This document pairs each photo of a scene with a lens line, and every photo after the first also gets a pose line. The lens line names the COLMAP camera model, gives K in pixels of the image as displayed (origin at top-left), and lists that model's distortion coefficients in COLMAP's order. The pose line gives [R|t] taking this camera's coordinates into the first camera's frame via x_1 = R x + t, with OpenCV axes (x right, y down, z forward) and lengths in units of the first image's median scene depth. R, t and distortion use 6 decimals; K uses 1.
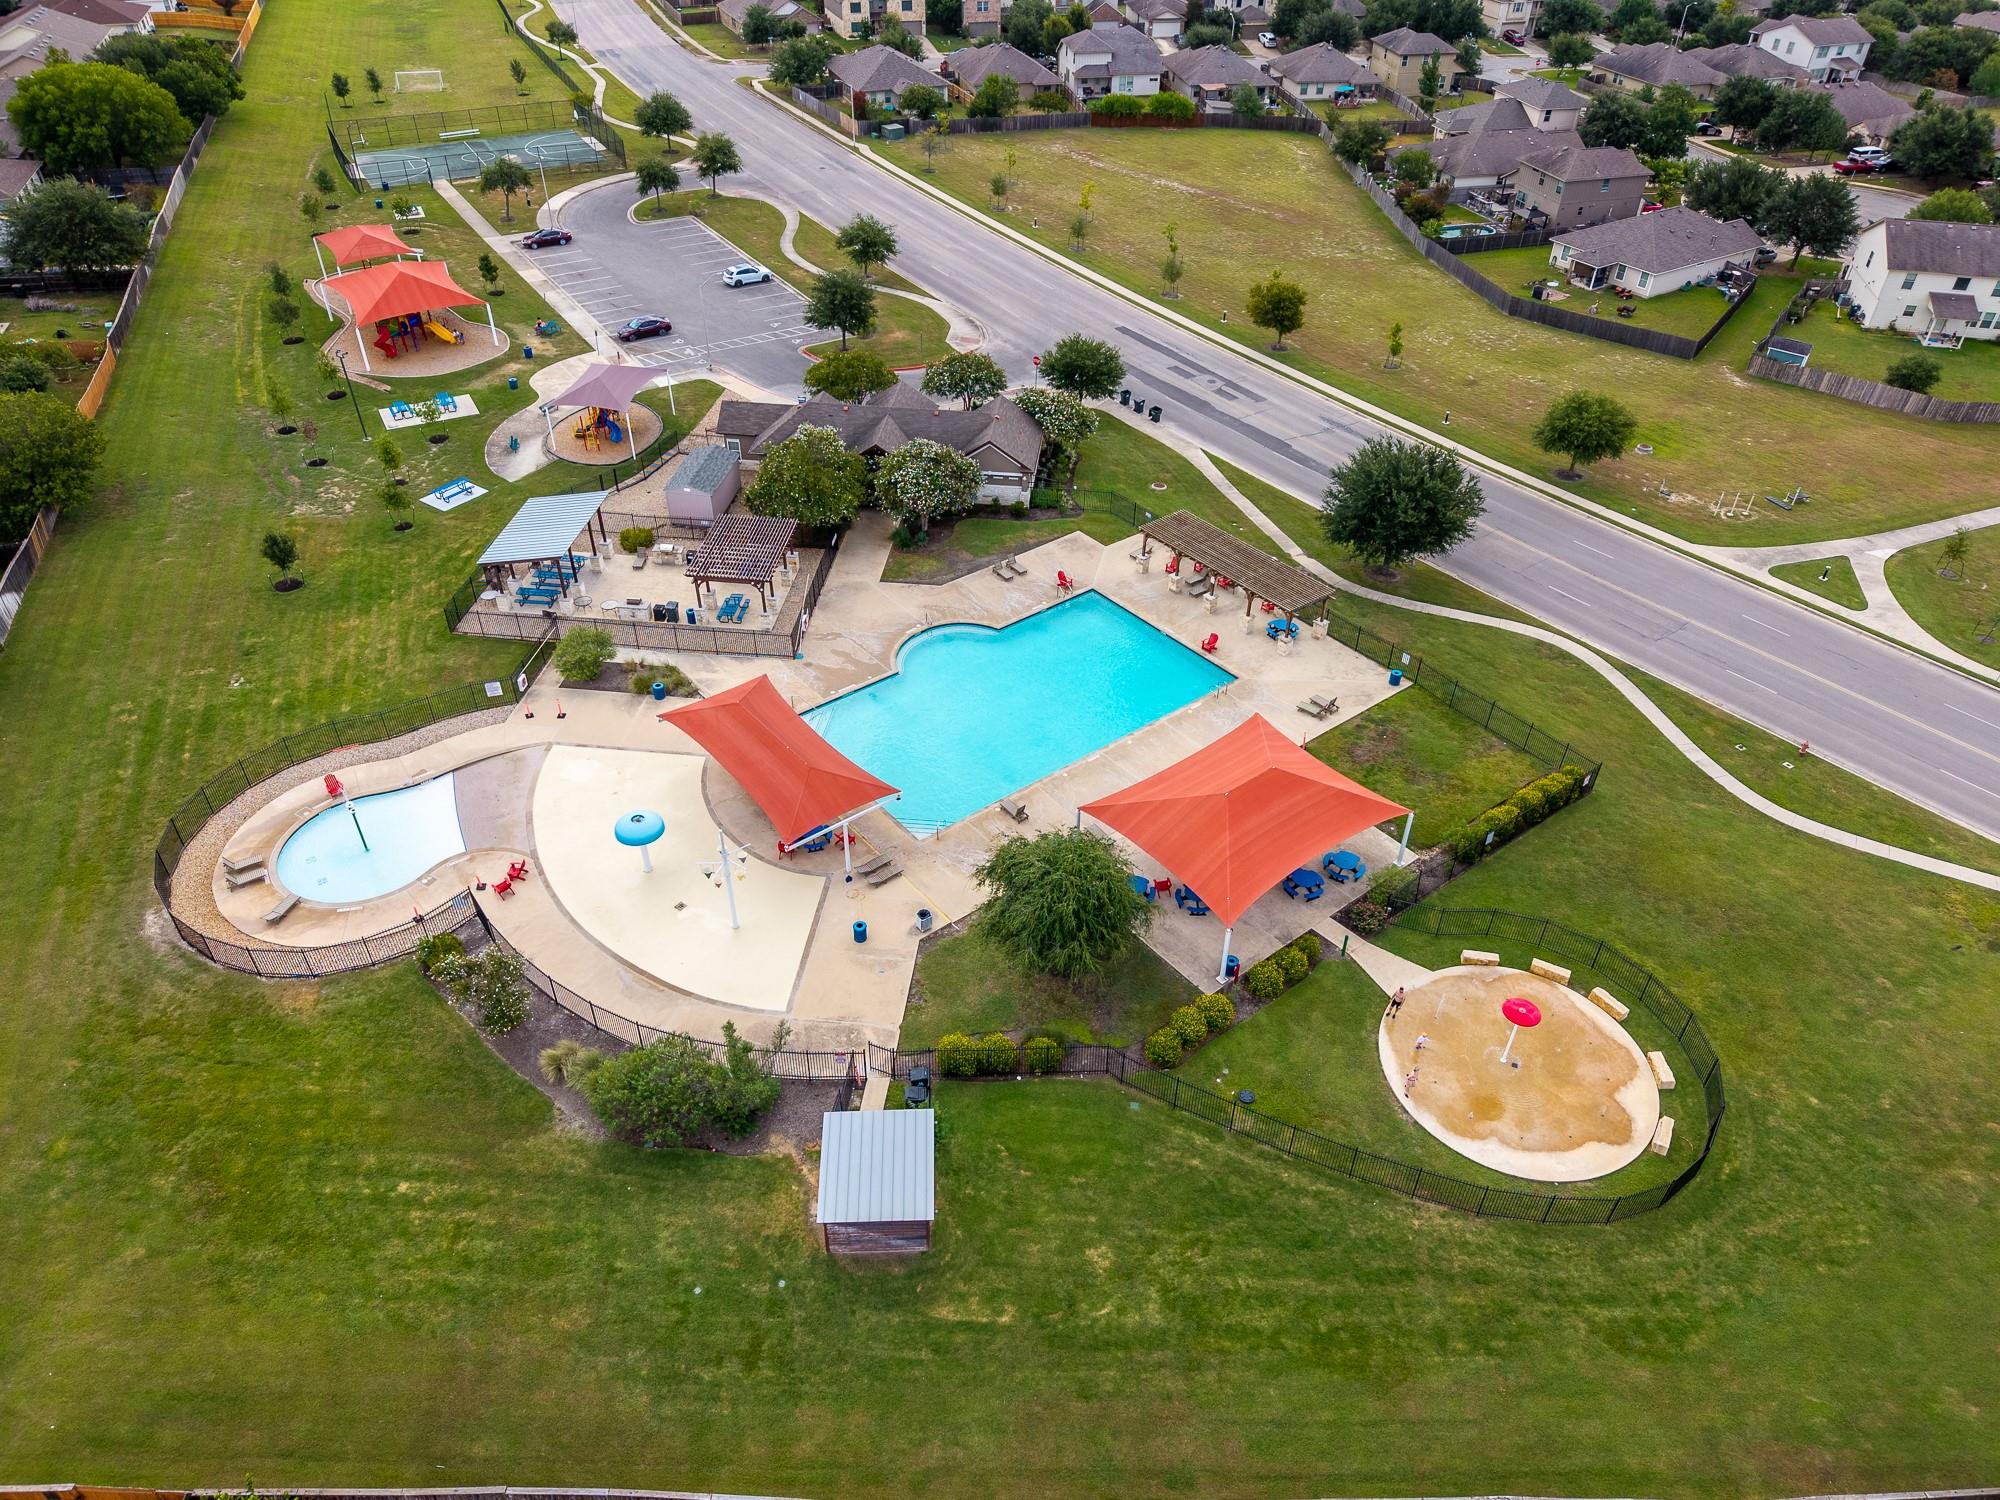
lens RADIAL K [[1369.8, 0, 1000.0], [0, 1369.8, 750.0], [0, 0, 1]] dist [0.010247, -0.001248]
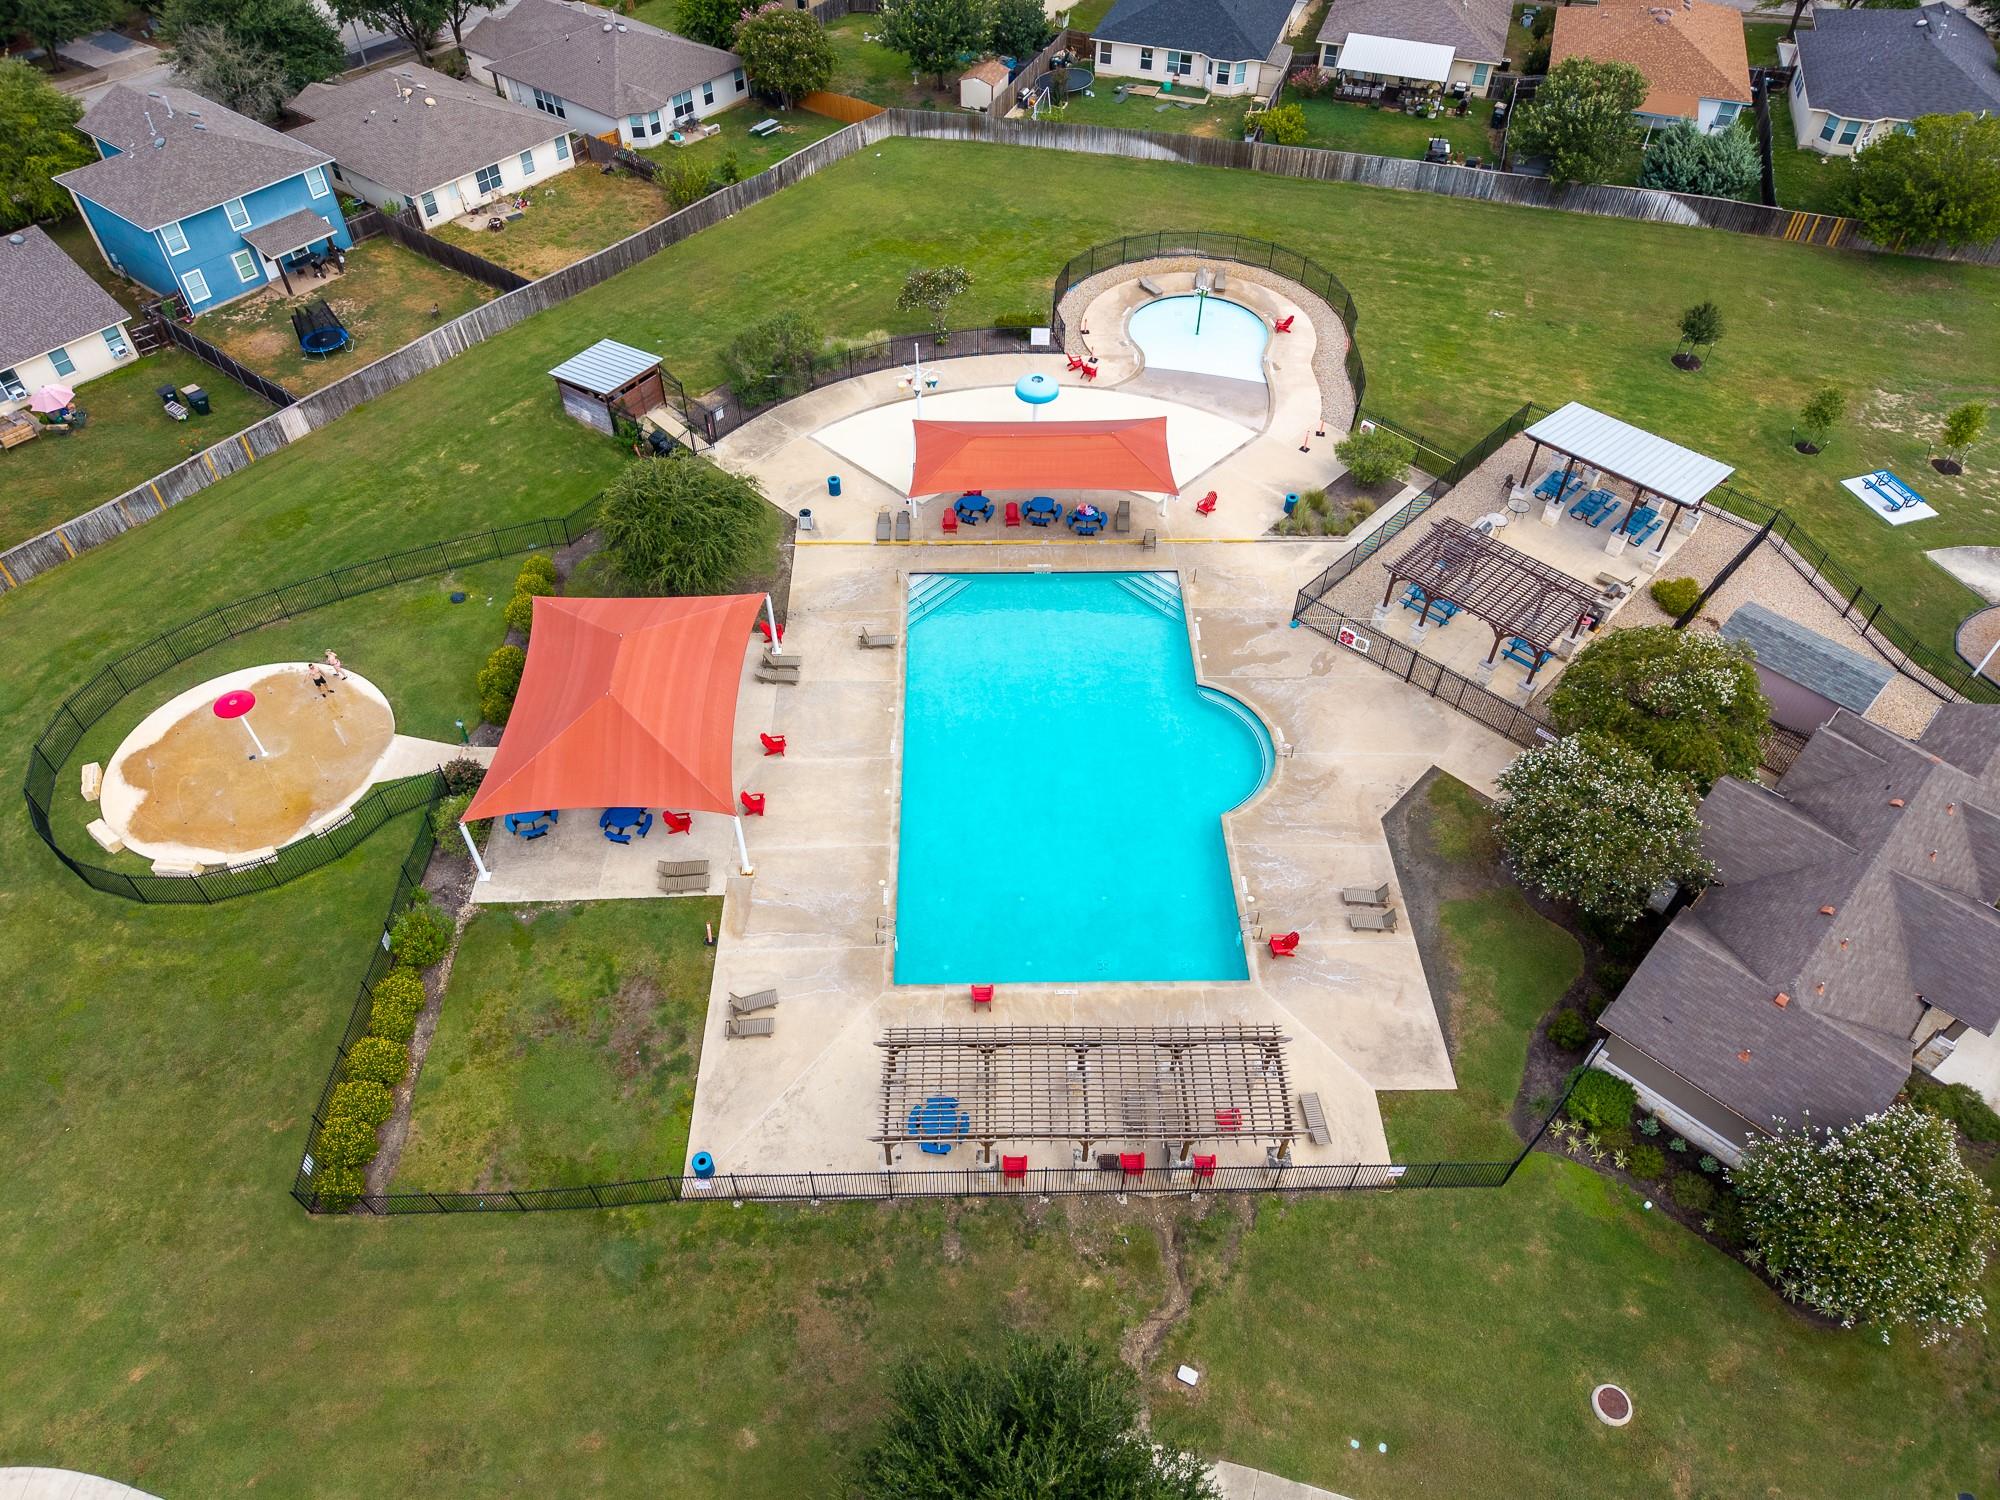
lens RADIAL K [[1350.2, 0, 1009.0], [0, 1350.2, 699.4], [0, 0, 1]] dist [-0.002075, -0.001734]
pose [[-0.599768, 0.567305, -0.564308, 0.444722], [-0.500163, 0.284690, 0.817795, -0.658654], [0.624592, 0.772733, 0.112996, 0.931070]]
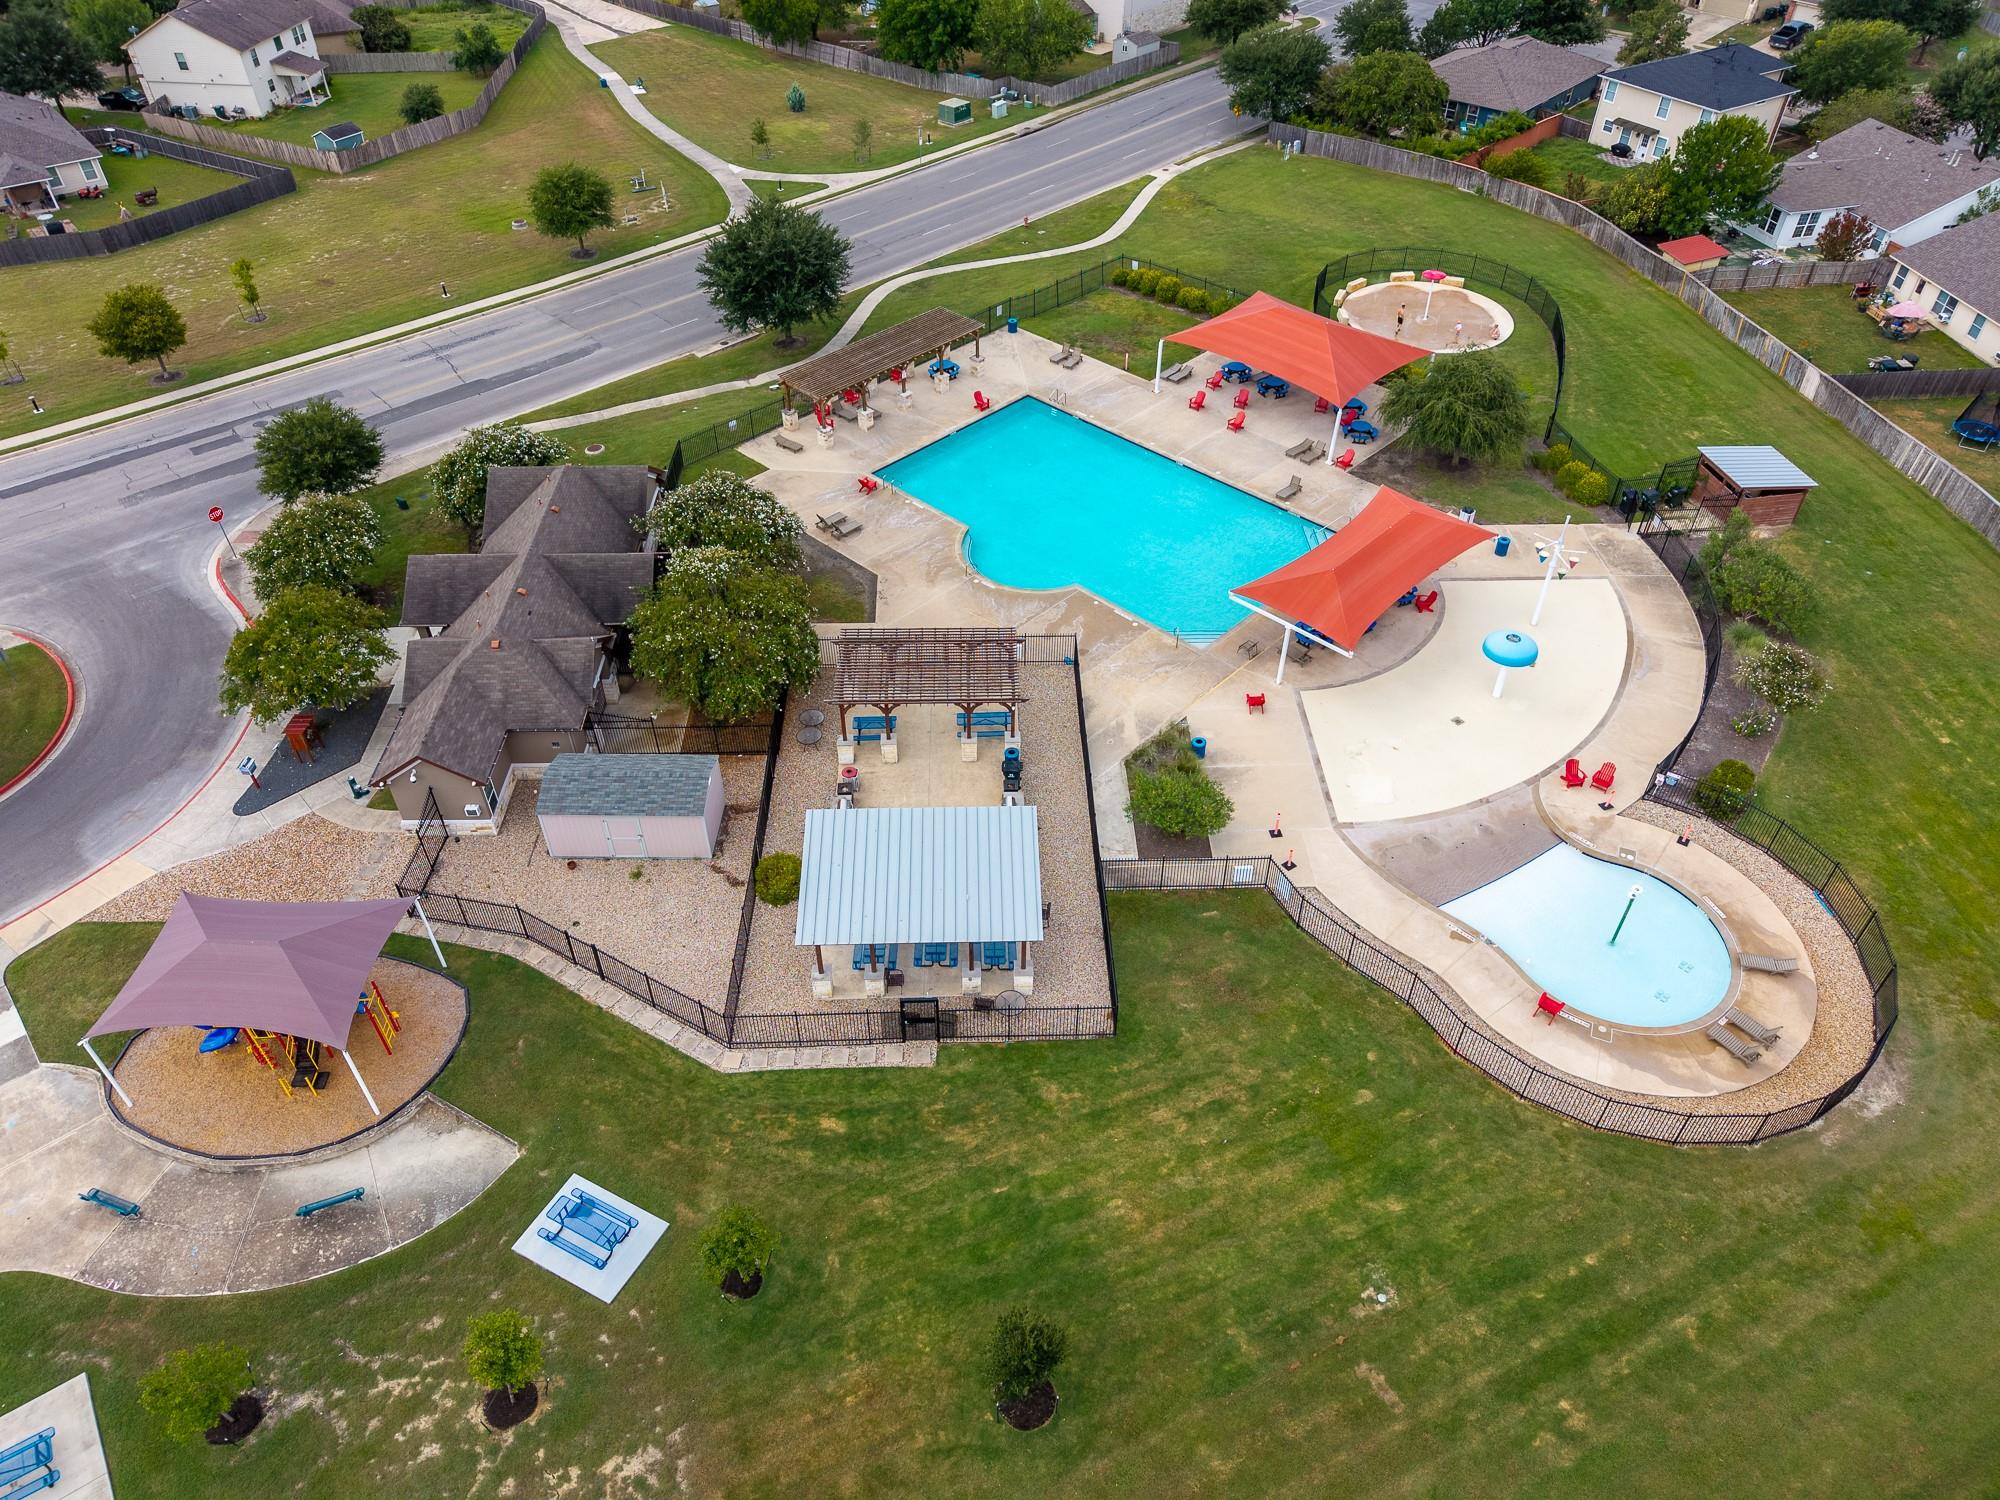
lens RADIAL K [[1369.8, 0, 1000.0], [0, 1369.8, 750.0], [0, 0, 1]] dist [0.010247, -0.001248]
pose [[-0.145516, -0.658109, 0.738727, -0.827088], [0.599924, 0.535043, 0.594828, -0.580946], [-0.786712, 0.529737, 0.316958, 0.894222]]
